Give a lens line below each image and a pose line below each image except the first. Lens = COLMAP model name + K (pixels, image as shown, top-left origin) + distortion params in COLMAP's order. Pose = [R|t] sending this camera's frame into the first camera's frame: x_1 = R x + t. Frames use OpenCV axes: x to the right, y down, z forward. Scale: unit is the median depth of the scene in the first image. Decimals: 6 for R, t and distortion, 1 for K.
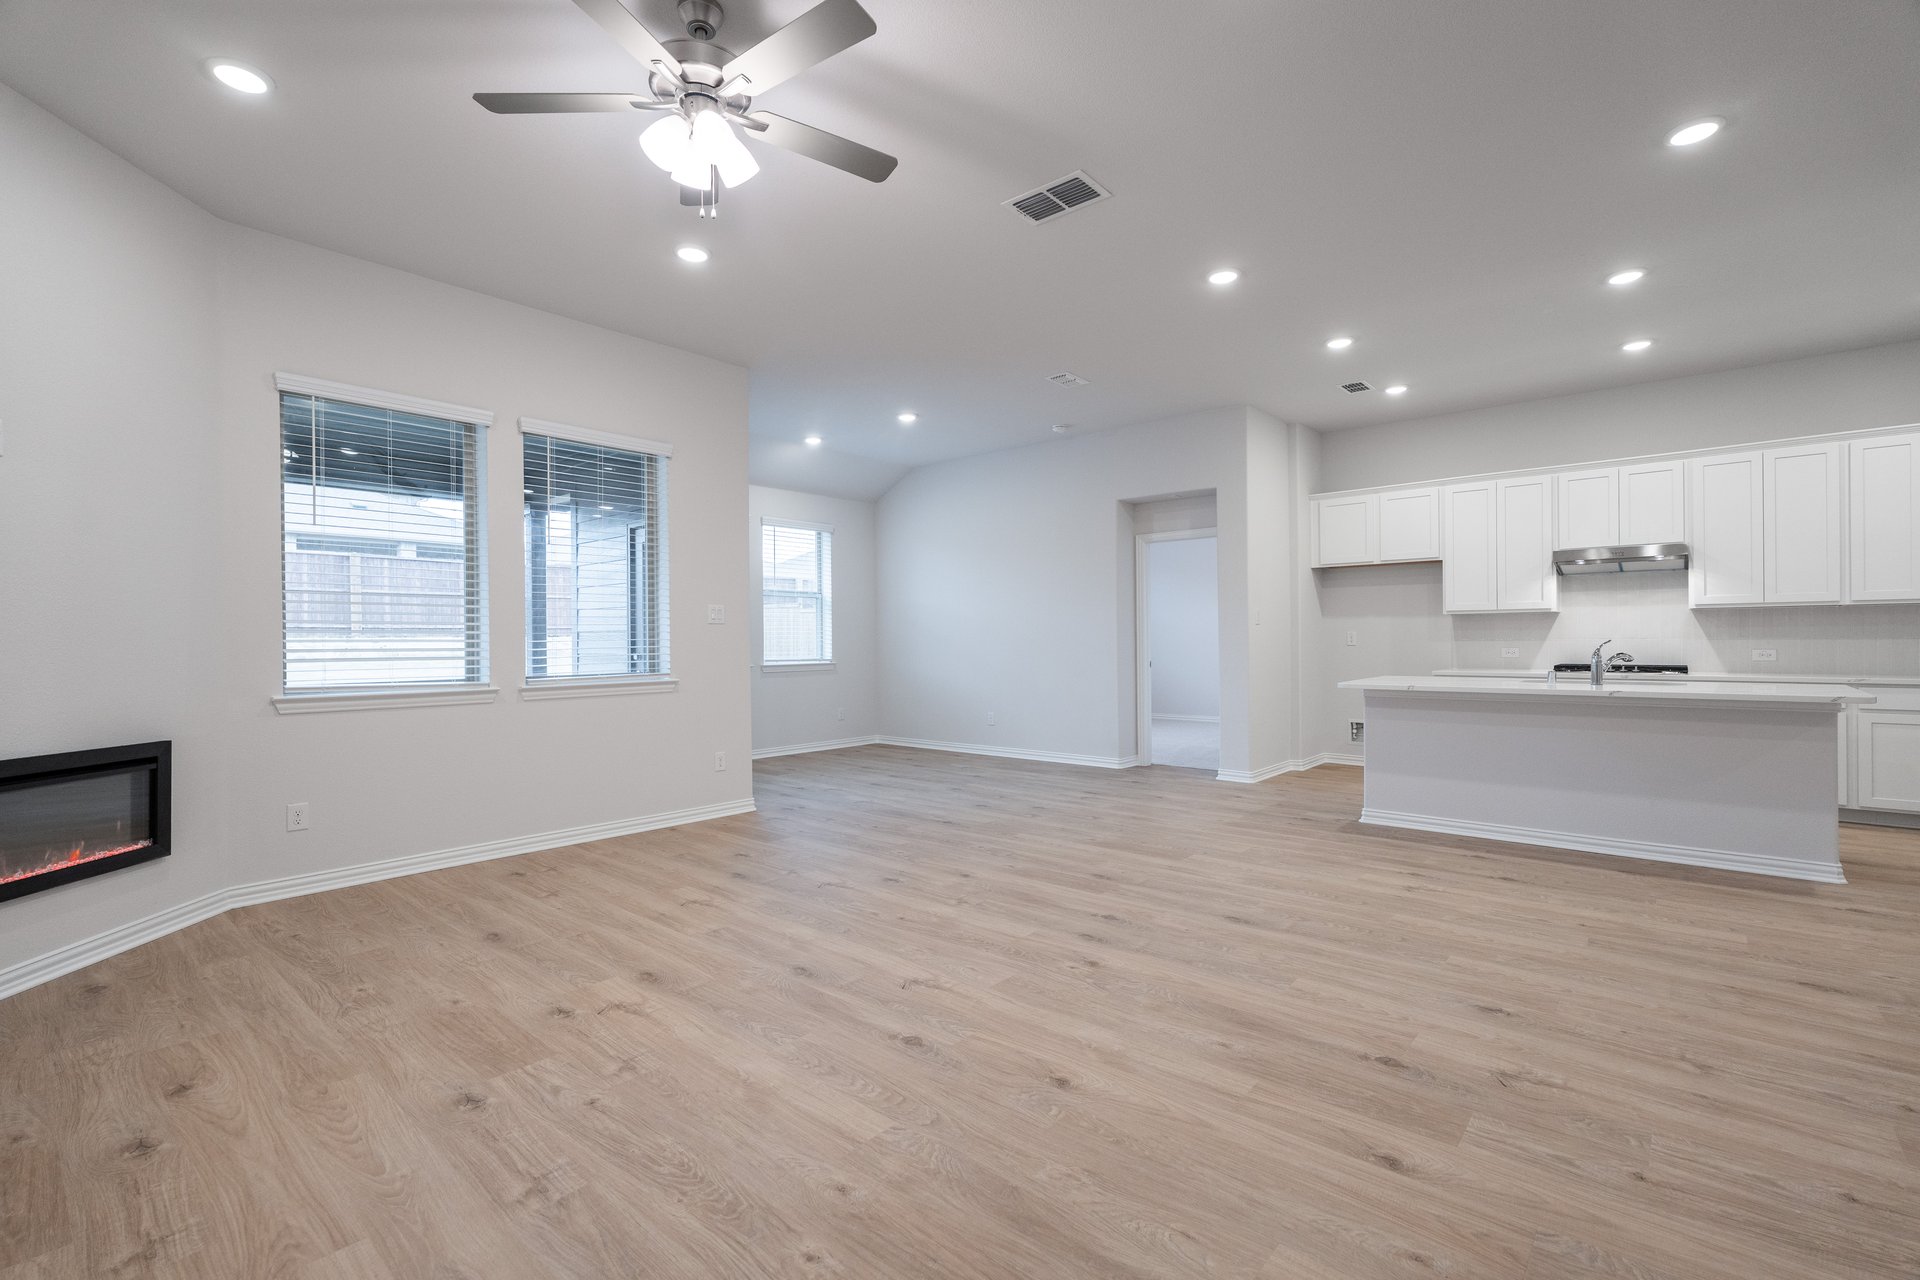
lens RADIAL K [[840.2, 0, 962.1], [0, 840.2, 641.4], [0, 0, 1]] dist [-0.002332, -0.000351]
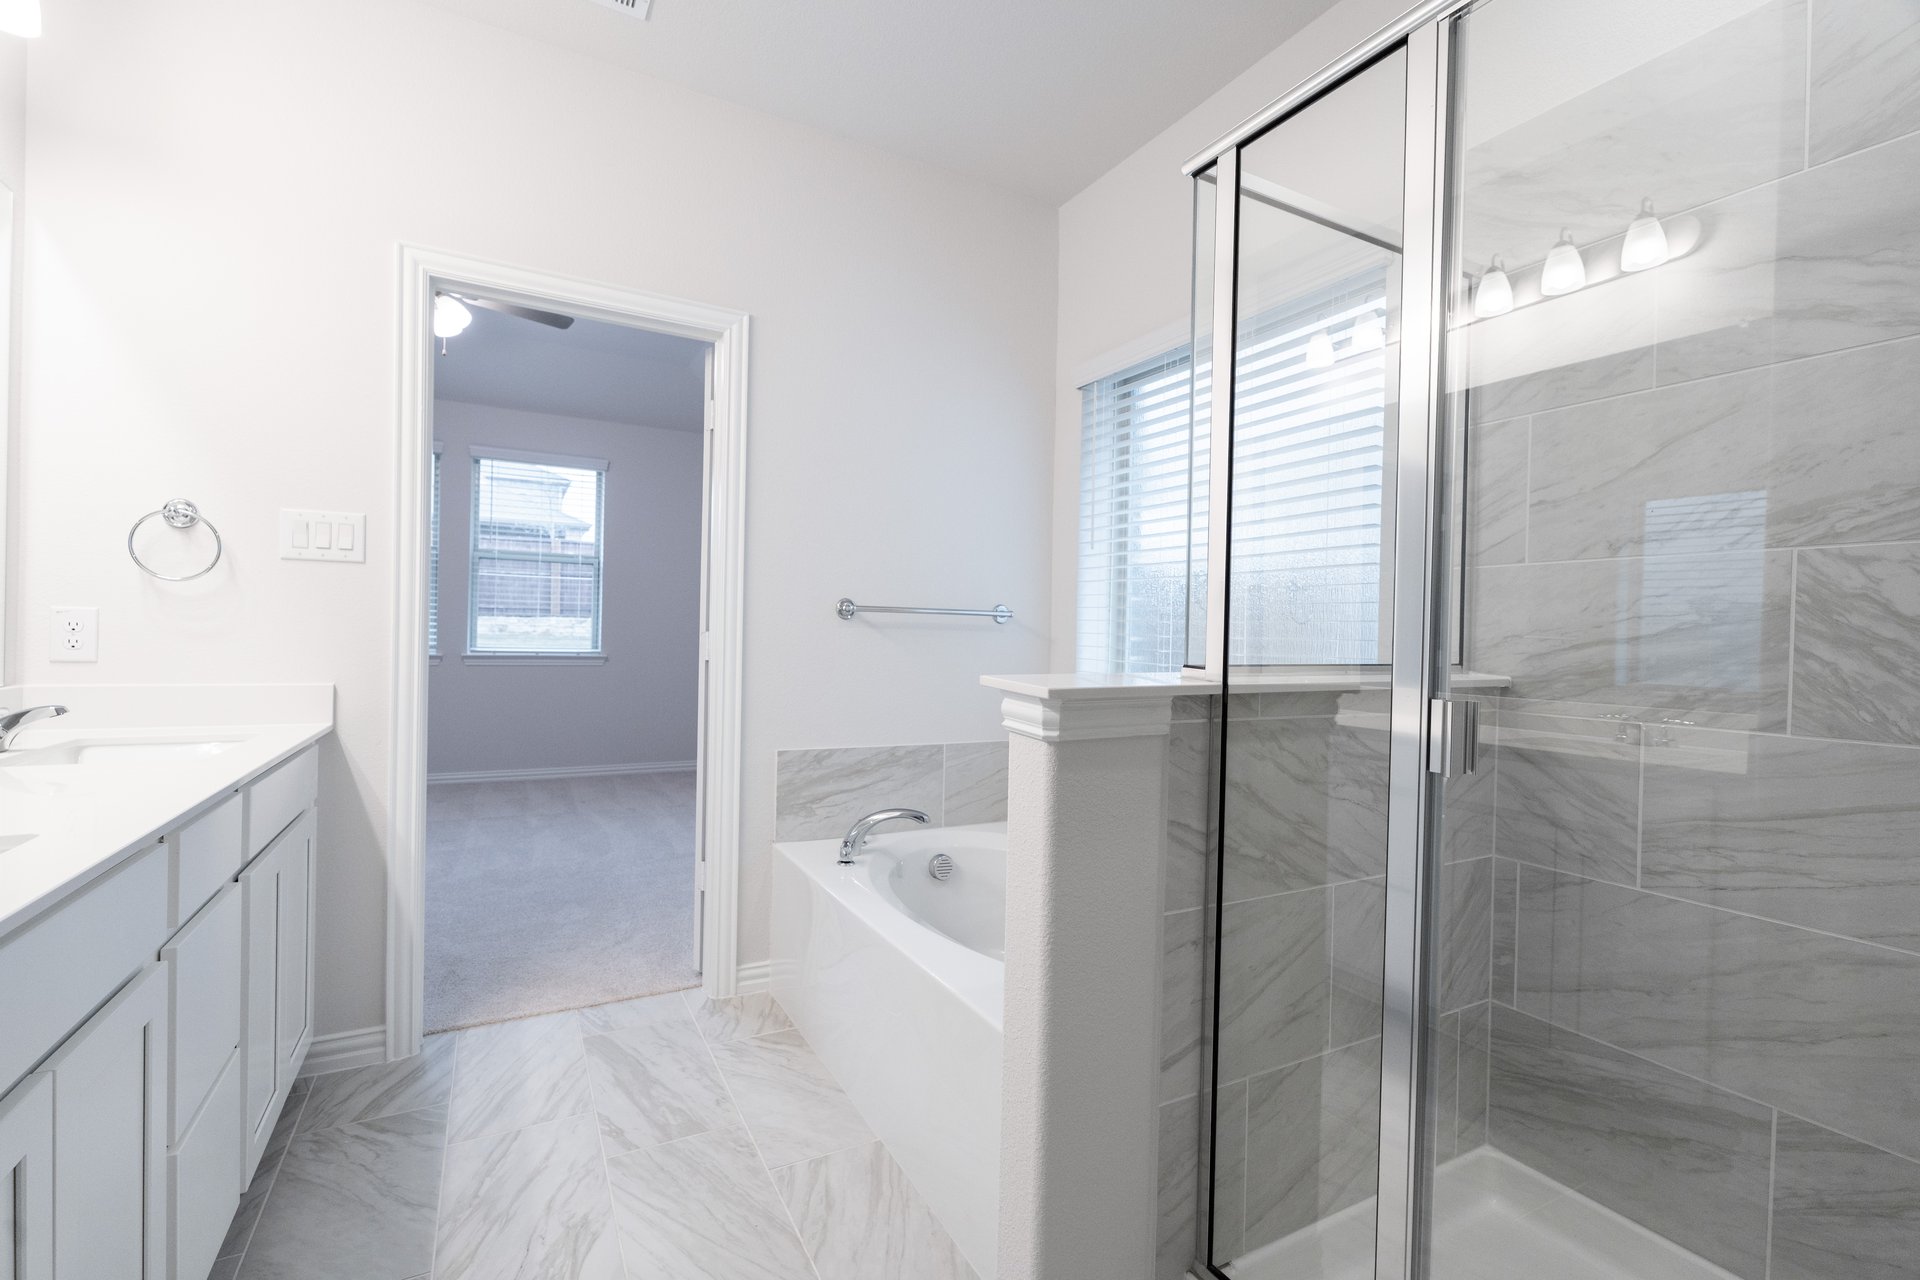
lens RADIAL K [[840.2, 0, 962.1], [0, 840.2, 641.4], [0, 0, 1]] dist [-0.002332, -0.000351]
pose [[0.932217, 0.028203, -0.360800, 0.589358], [-0.026079, 0.999602, 0.010757, -0.003806], [0.360960, -0.000618, 0.932581, 0.704315]]
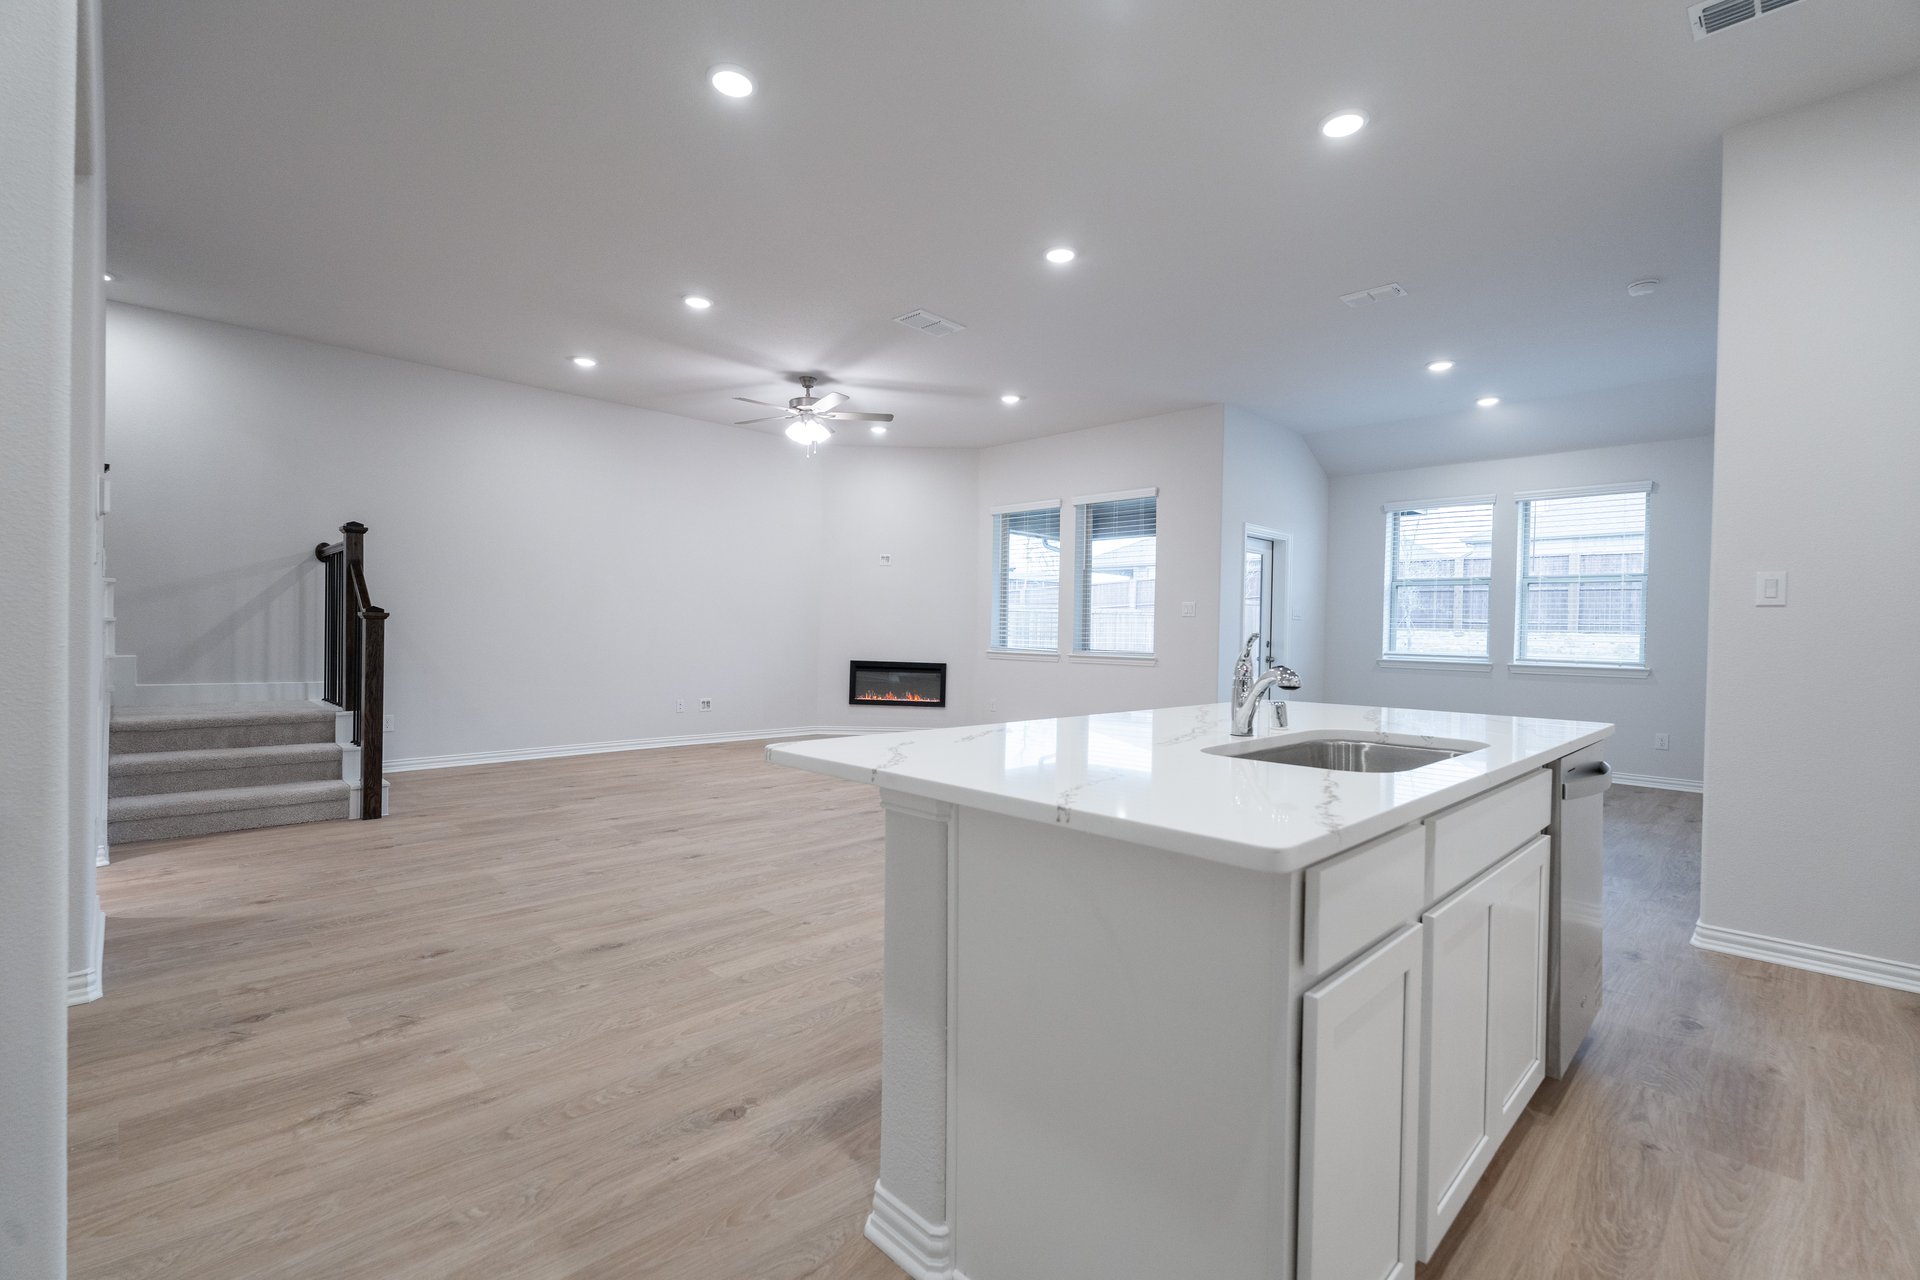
lens RADIAL K [[840.2, 0, 962.1], [0, 840.2, 641.4], [0, 0, 1]] dist [-0.002332, -0.000351]
pose [[-0.066019, 0.018180, -0.997653, 0.958434], [-0.019692, 0.999616, 0.019519, -0.002452], [0.997624, 0.020935, -0.065635, 0.705270]]
